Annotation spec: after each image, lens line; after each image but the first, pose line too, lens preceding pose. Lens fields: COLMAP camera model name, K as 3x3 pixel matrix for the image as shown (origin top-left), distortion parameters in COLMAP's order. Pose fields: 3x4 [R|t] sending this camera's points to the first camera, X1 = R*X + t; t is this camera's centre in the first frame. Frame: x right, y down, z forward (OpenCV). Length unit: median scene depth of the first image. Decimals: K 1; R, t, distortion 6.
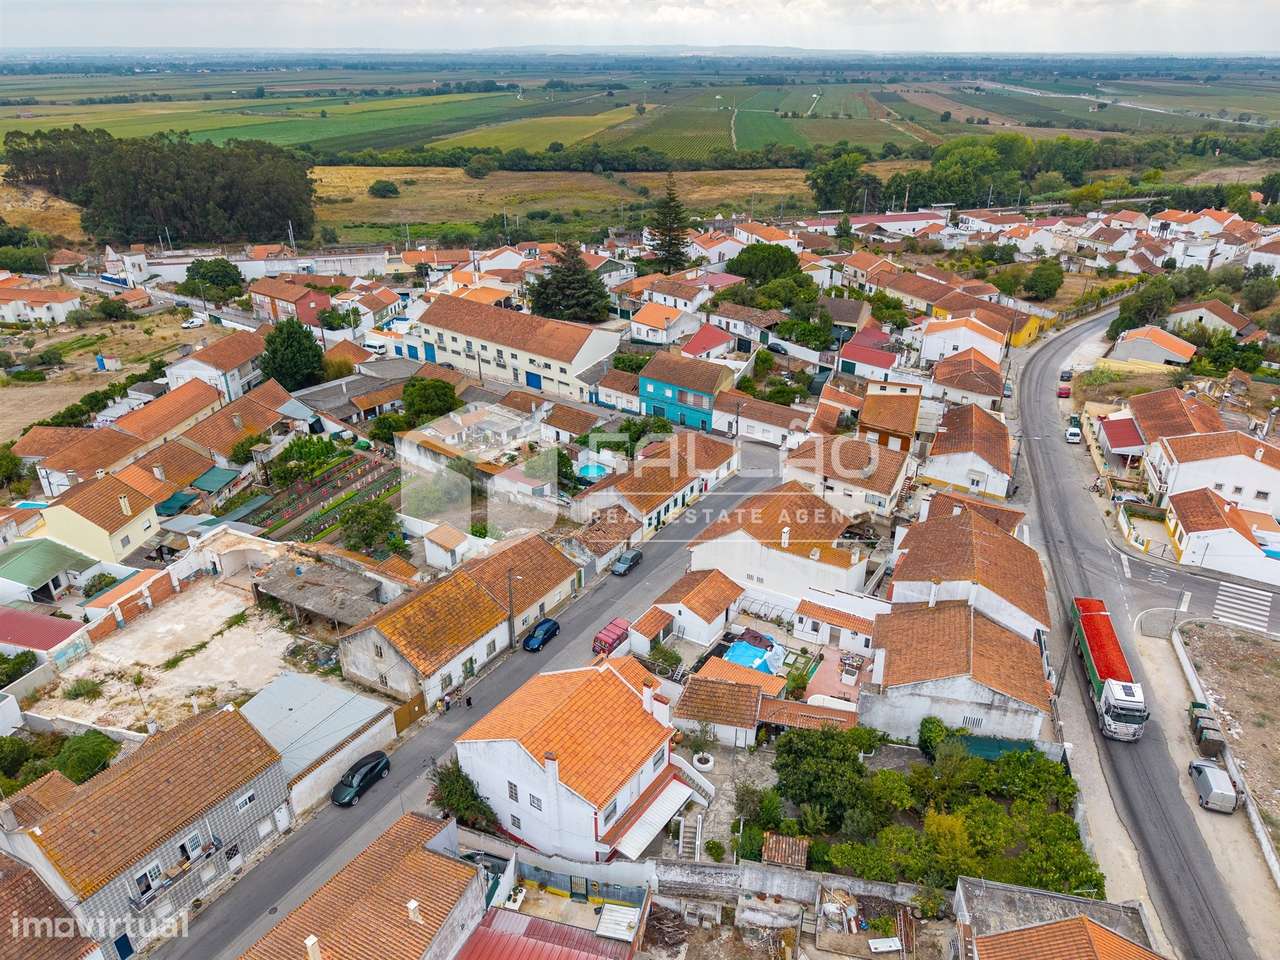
lens RADIAL K [[861.6, 0, 637.4], [0, 861.6, 479.7], [0, 0, 1]] dist [0.017442, -0.015106]
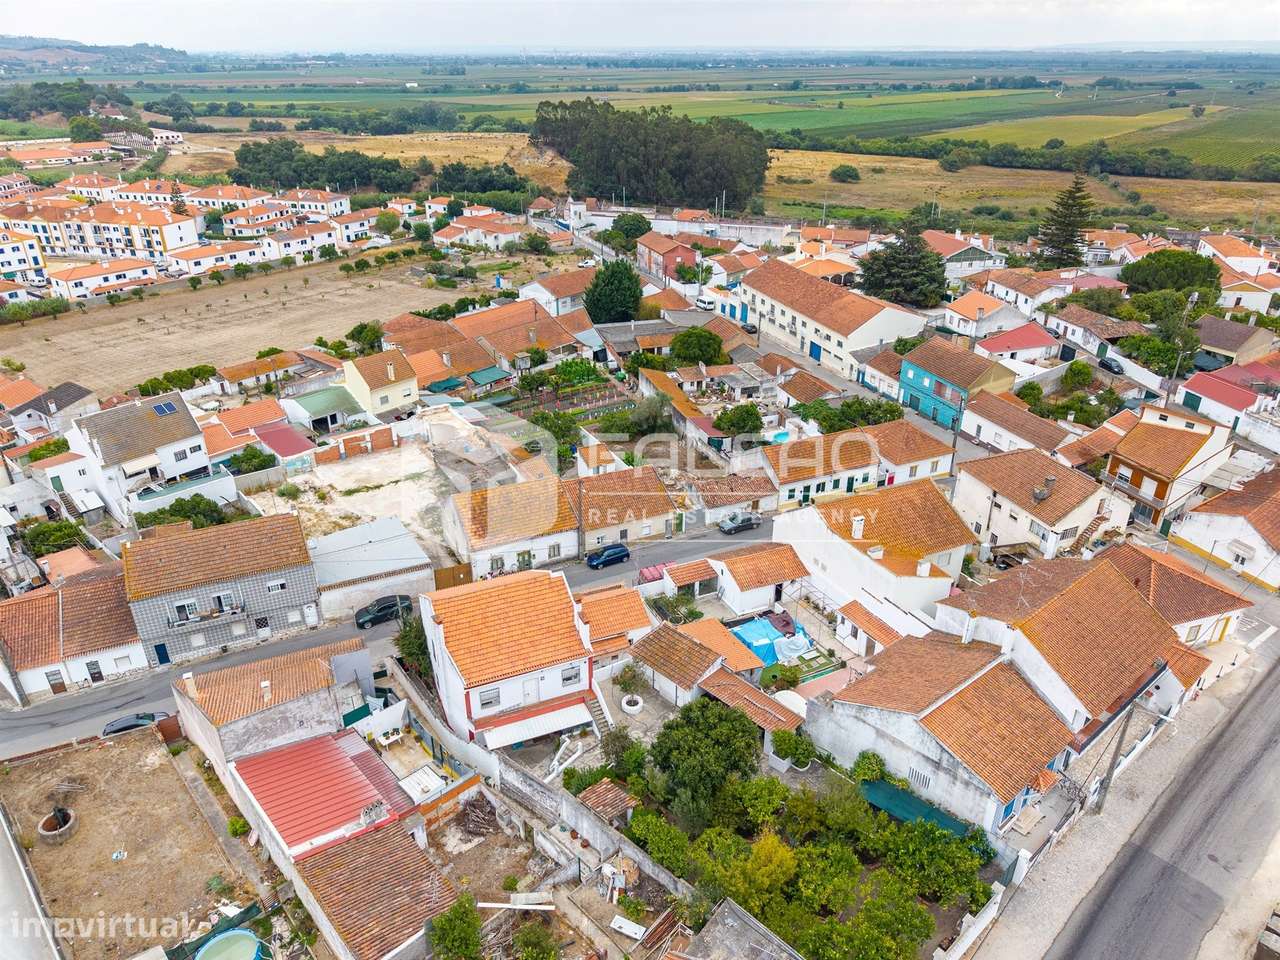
lens RADIAL K [[855.6, 0, 639.6], [0, 855.6, 484.4], [0, 0, 1]] dist [0.008595, -0.006458]
pose [[0.843807, 0.242670, -0.478645, 0.197475], [-0.238539, 0.968568, 0.070536, 0.008745], [0.480717, 0.054657, 0.875171, 0.066068]]
